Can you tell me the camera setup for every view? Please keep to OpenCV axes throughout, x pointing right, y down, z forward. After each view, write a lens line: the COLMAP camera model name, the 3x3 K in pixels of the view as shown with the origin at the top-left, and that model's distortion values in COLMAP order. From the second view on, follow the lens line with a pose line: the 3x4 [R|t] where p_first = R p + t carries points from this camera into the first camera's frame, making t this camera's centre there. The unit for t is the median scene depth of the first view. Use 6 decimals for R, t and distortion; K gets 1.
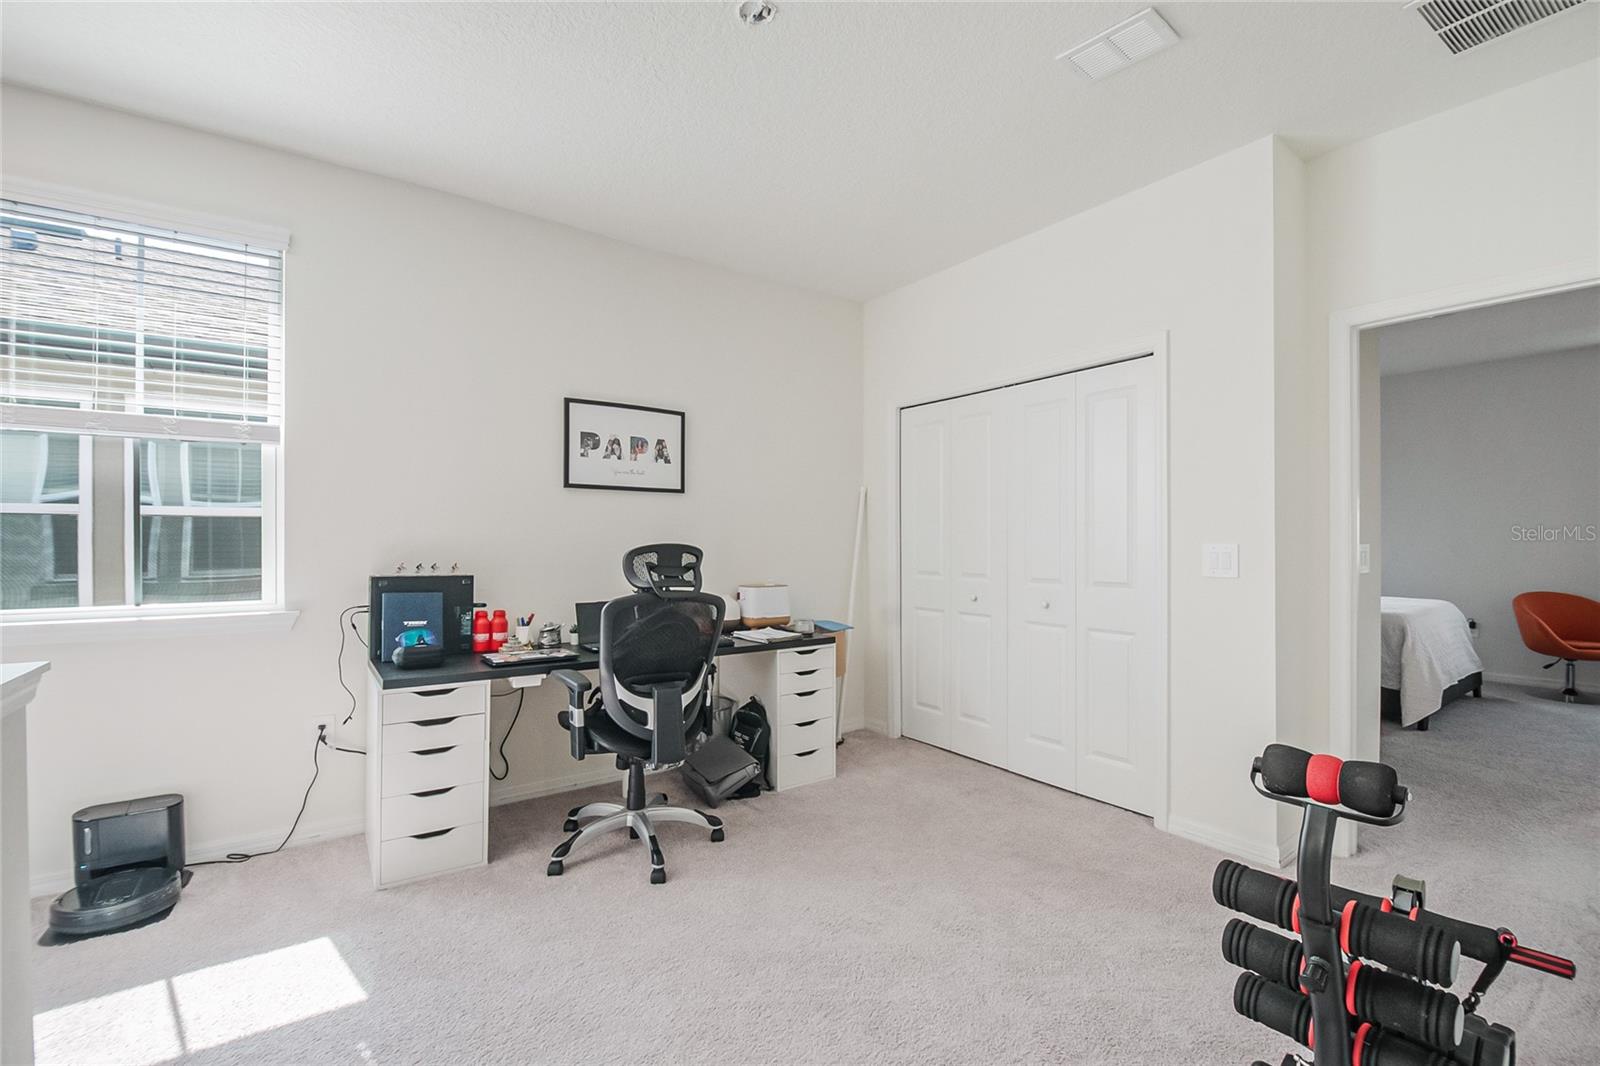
lens RADIAL K [[705.5, 0, 799.0], [0, 705.5, 543.2], [0, 0, 1]] dist [0.001252, 0.000091]
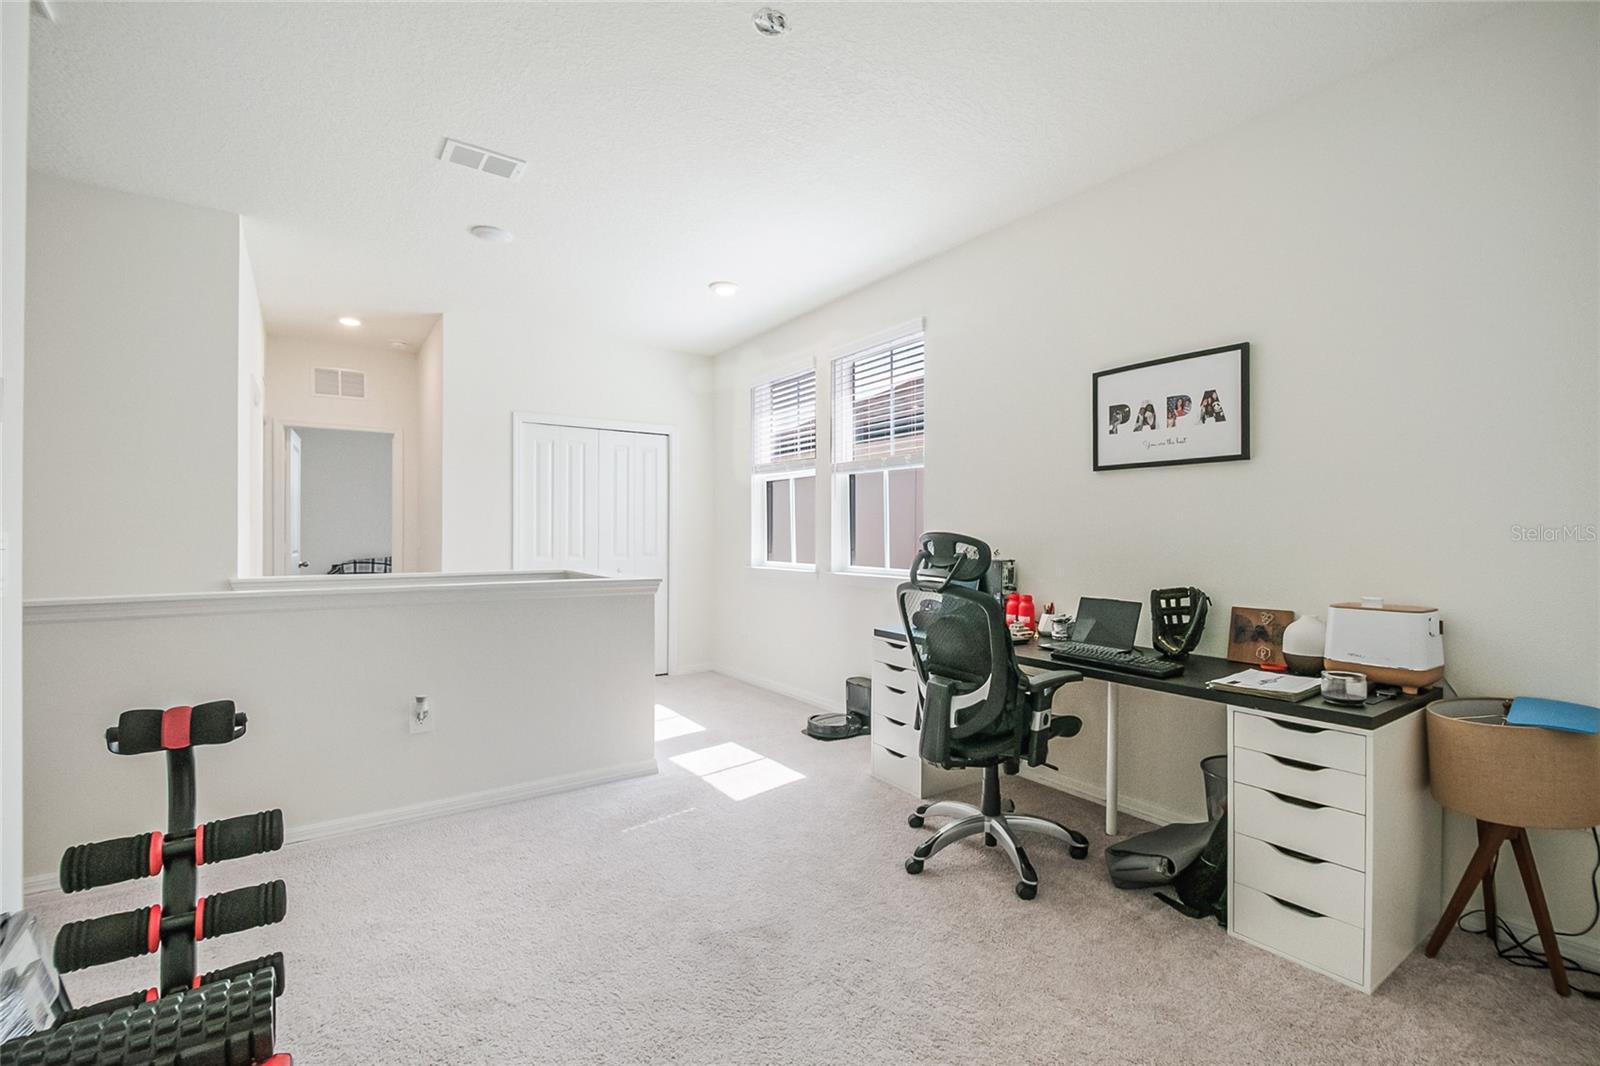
lens RADIAL K [[690.2, 0, 800.0], [0, 690.2, 533.0], [0, 0, 1]] dist [-0.001593, -0.000176]
pose [[-0.009373, 0.000513, -0.999956, 0.559056], [-0.002334, 0.999997, 0.000535, 0.002059], [0.999953, 0.002339, -0.009372, 0.611611]]
